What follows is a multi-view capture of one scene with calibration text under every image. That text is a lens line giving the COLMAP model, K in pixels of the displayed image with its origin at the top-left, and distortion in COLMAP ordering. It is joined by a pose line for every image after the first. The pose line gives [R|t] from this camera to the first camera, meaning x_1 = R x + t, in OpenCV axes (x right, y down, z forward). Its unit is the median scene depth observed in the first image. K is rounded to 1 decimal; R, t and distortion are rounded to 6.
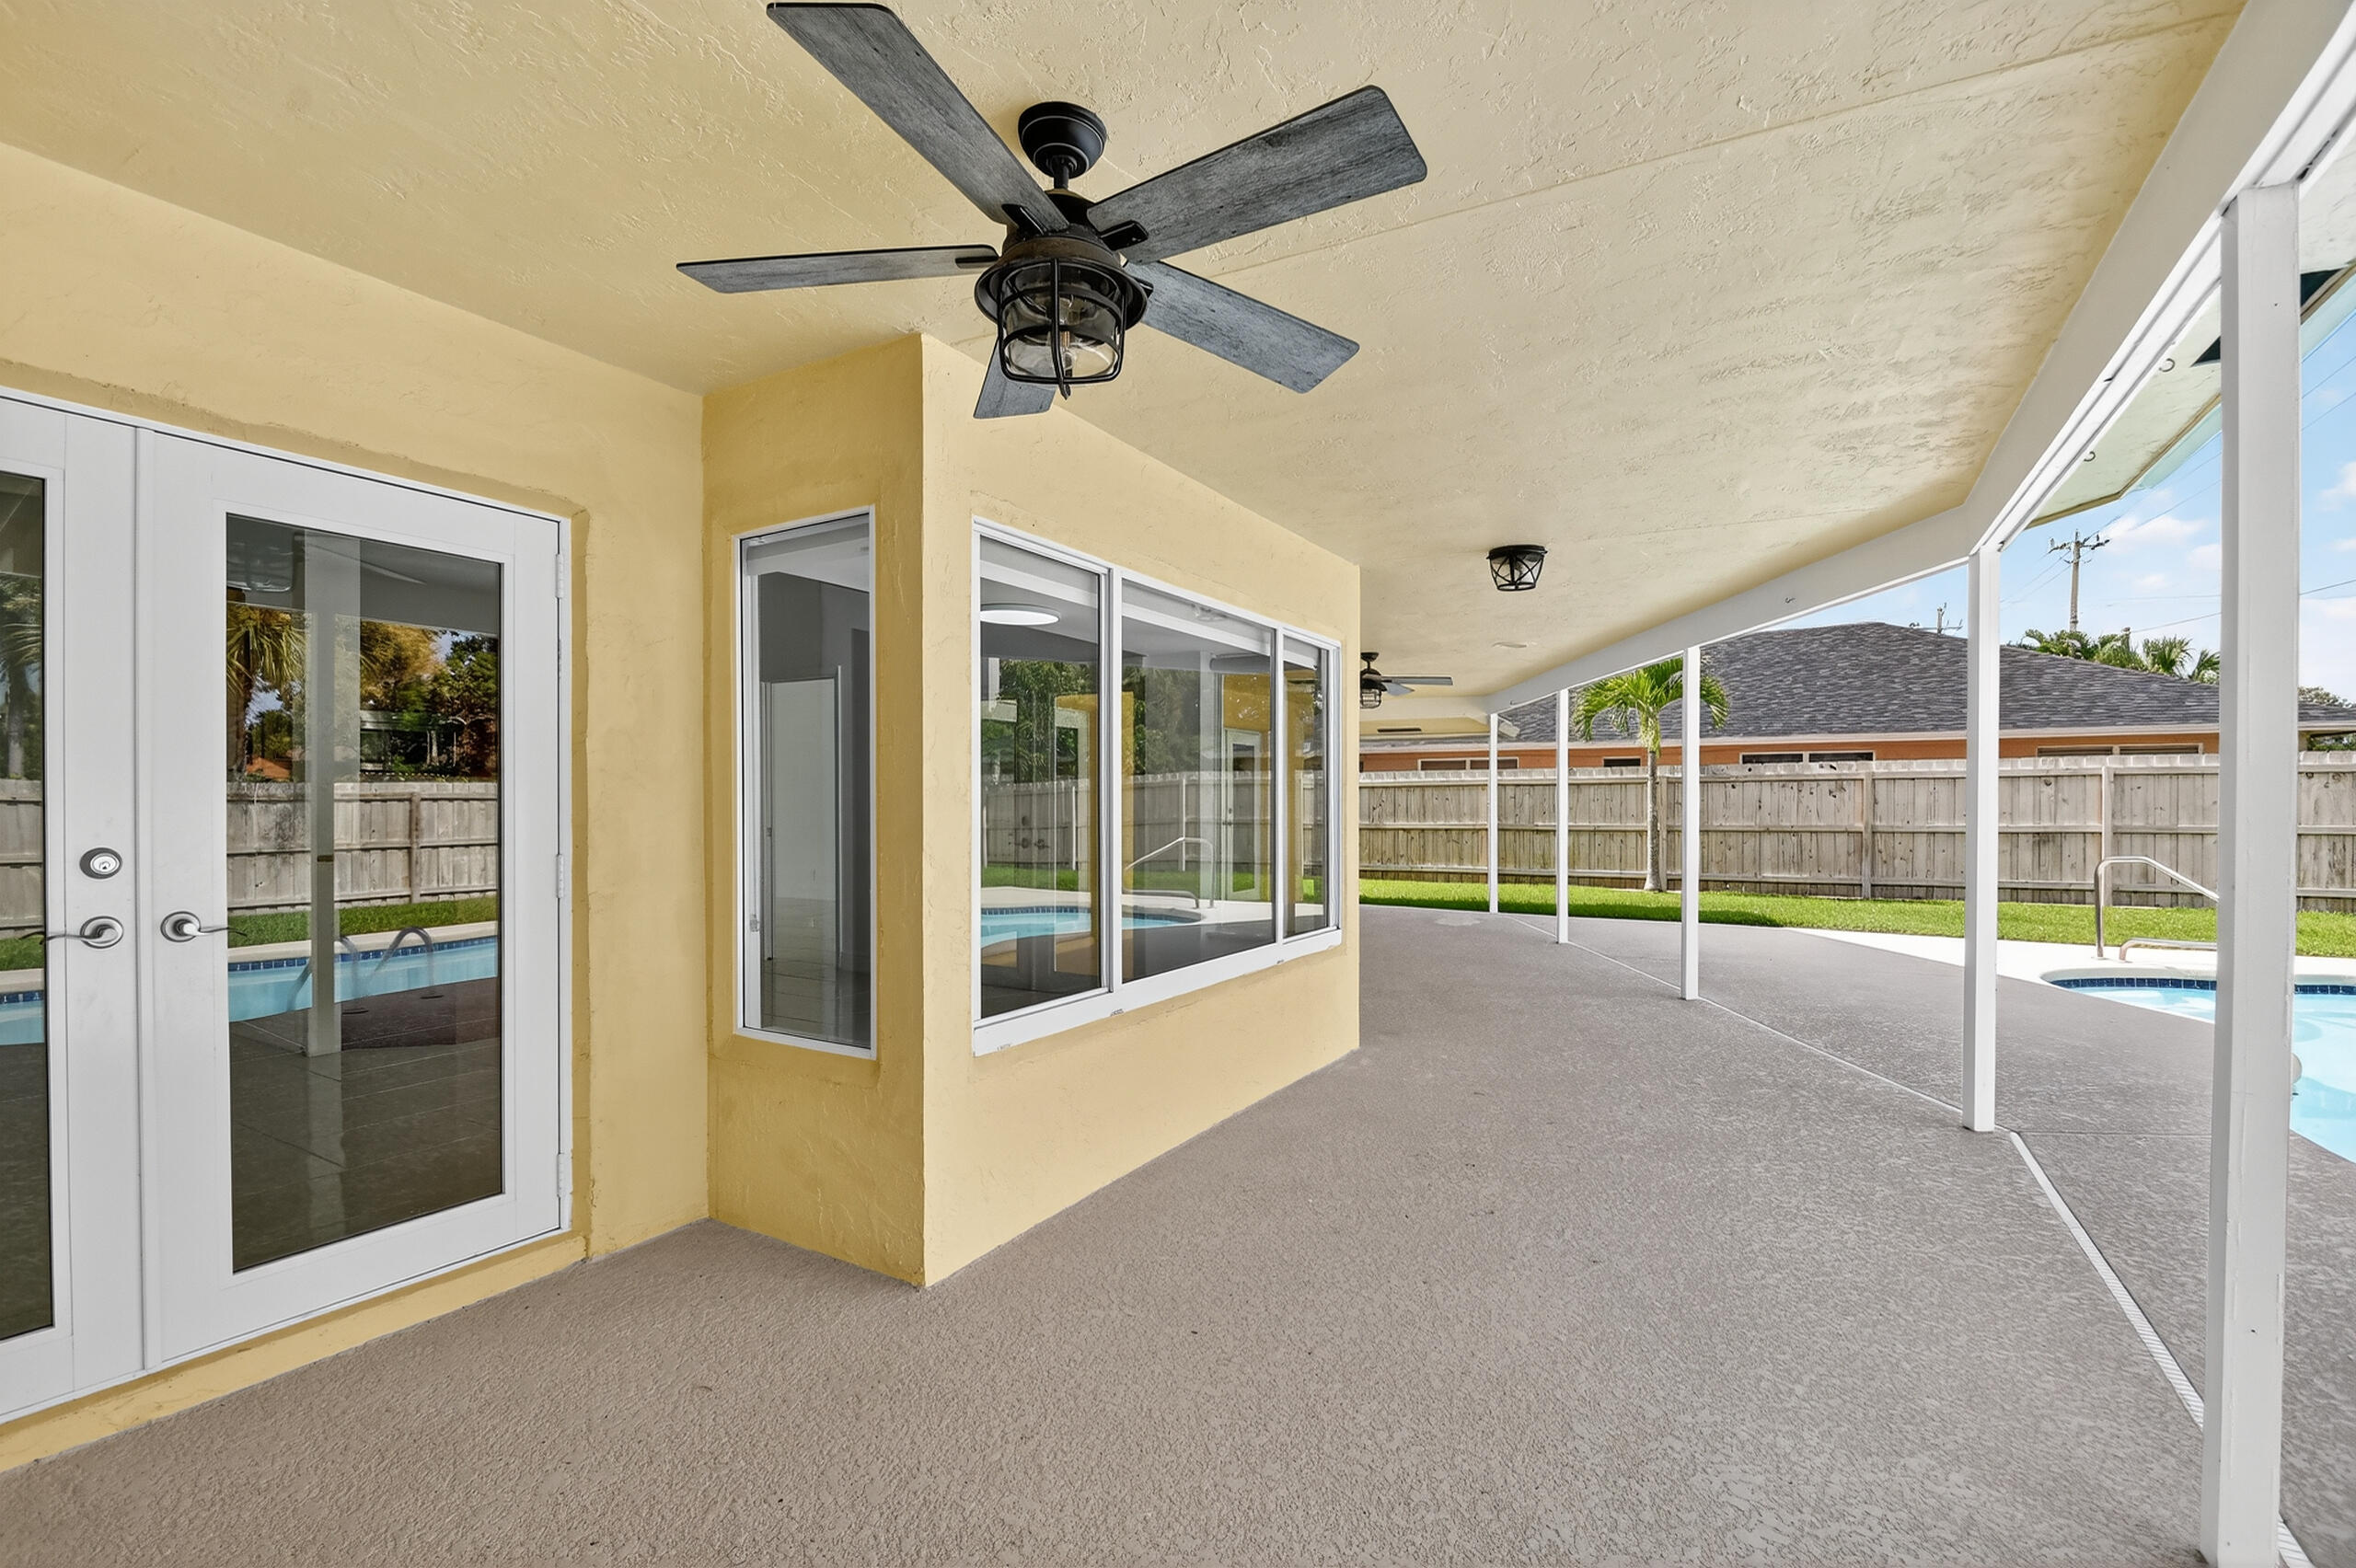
lens RADIAL K [[1035.0, 0, 1183.5], [0, 1035.0, 812.7], [0, 0, 1]] dist [0.016286, -0.016330]
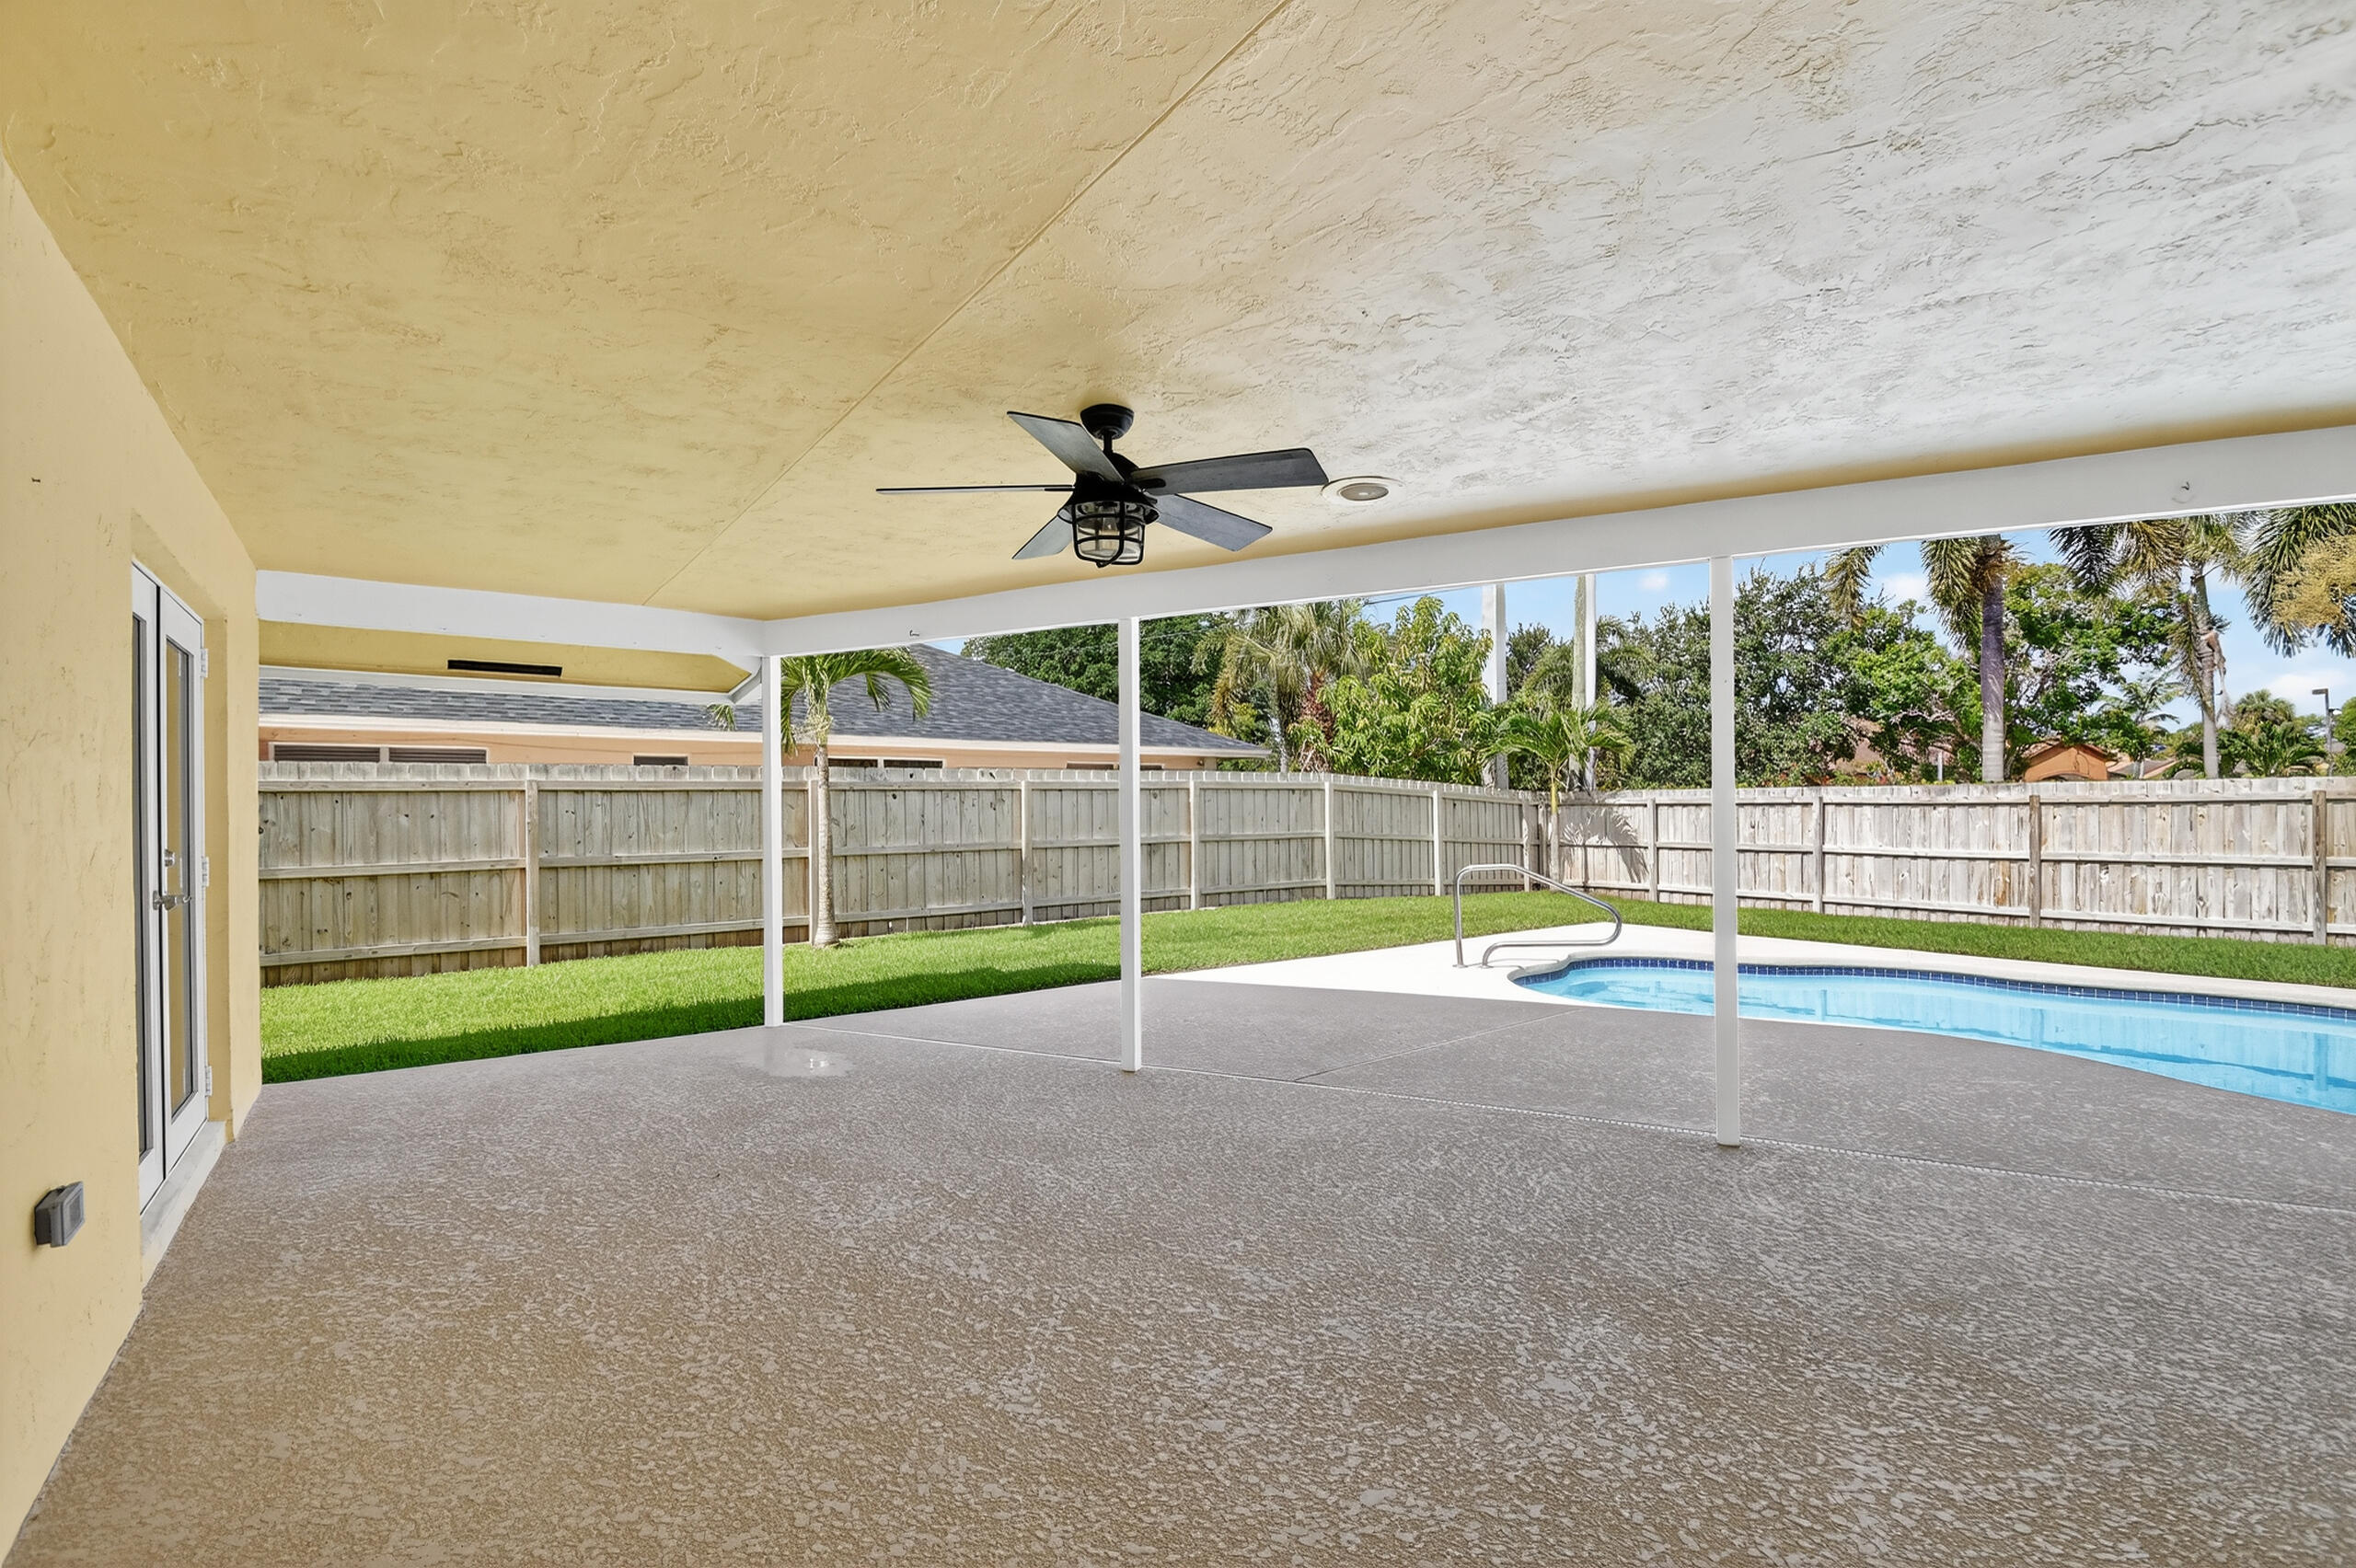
lens RADIAL K [[1035.0, 0, 1183.5], [0, 1035.0, 812.7], [0, 0, 1]] dist [0.016286, -0.016330]
pose [[0.402632, -0.003338, 0.915356, -0.103478], [0.018377, 0.999821, -0.004437, -0.006481], [-0.915177, 0.018608, 0.402622, 0.562102]]
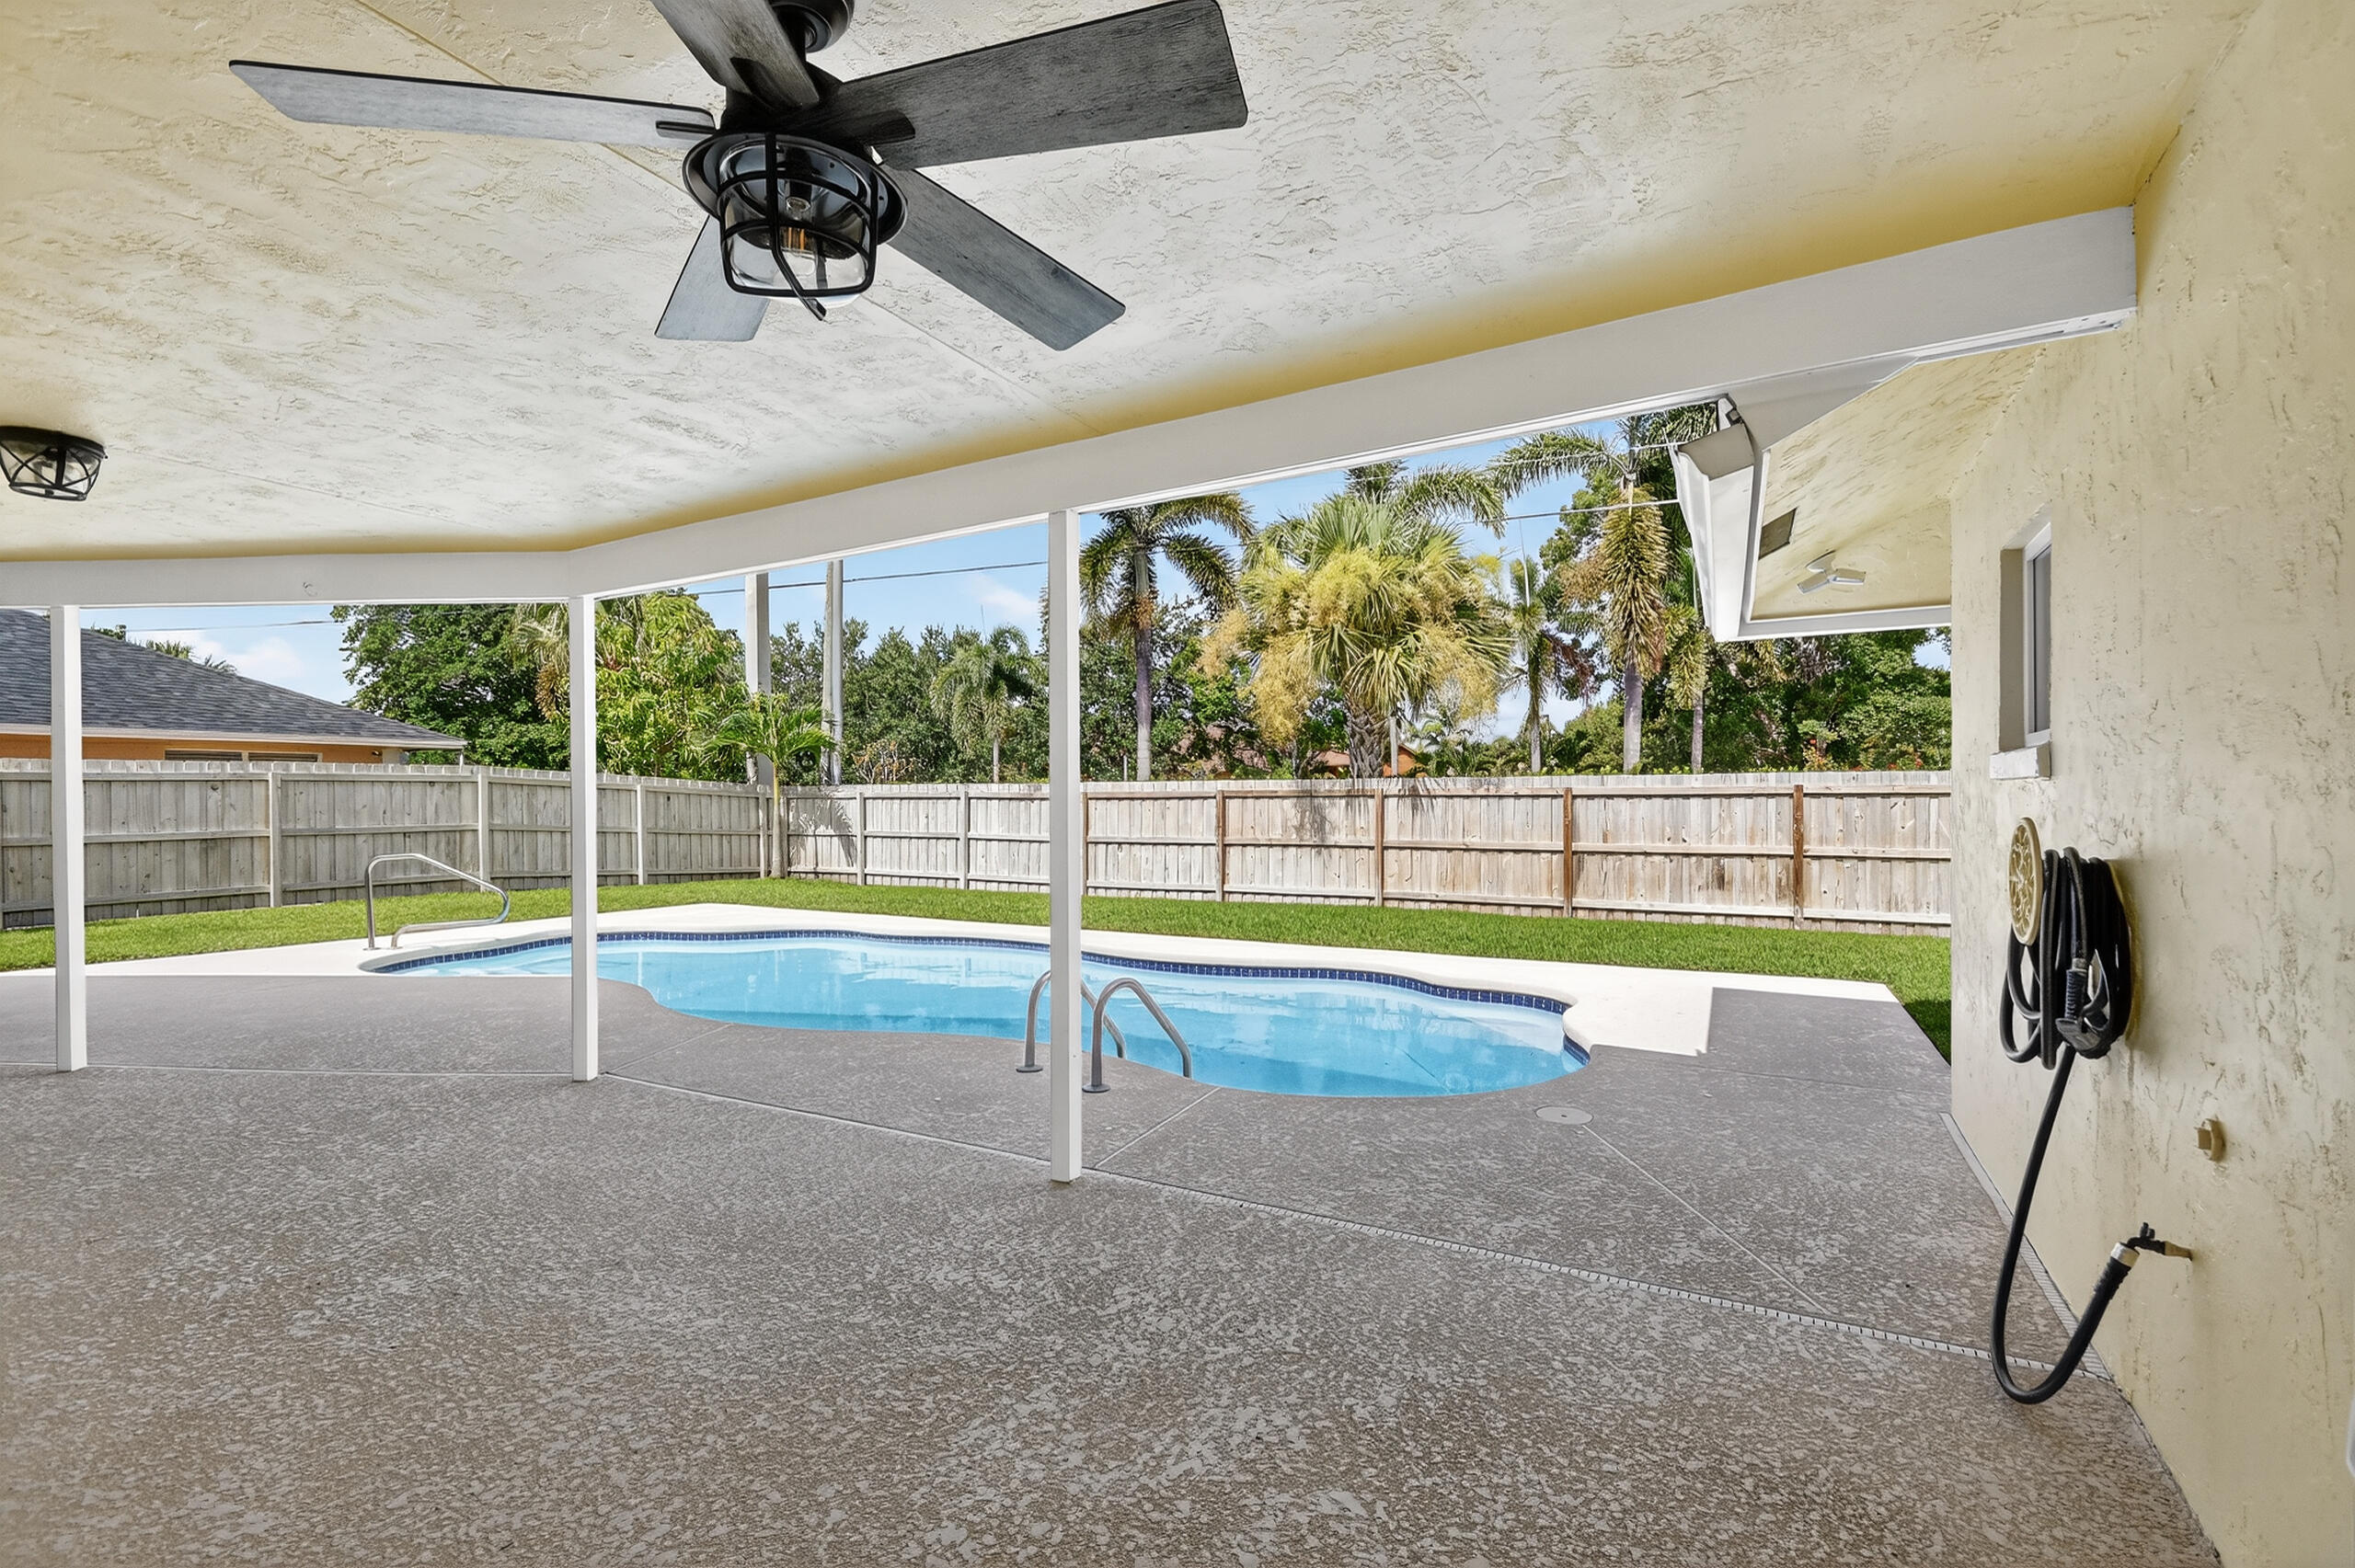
lens RADIAL K [[1026.8, 0, 1179.6], [0, 1026.8, 797.4], [0, 0, 1]] dist [0.000459, -0.000205]
pose [[-0.007196, 0.002128, 0.999972, -0.136609], [0.017720, 0.999841, -0.002001, -0.001357], [-0.999817, 0.017705, -0.007233, 0.104144]]
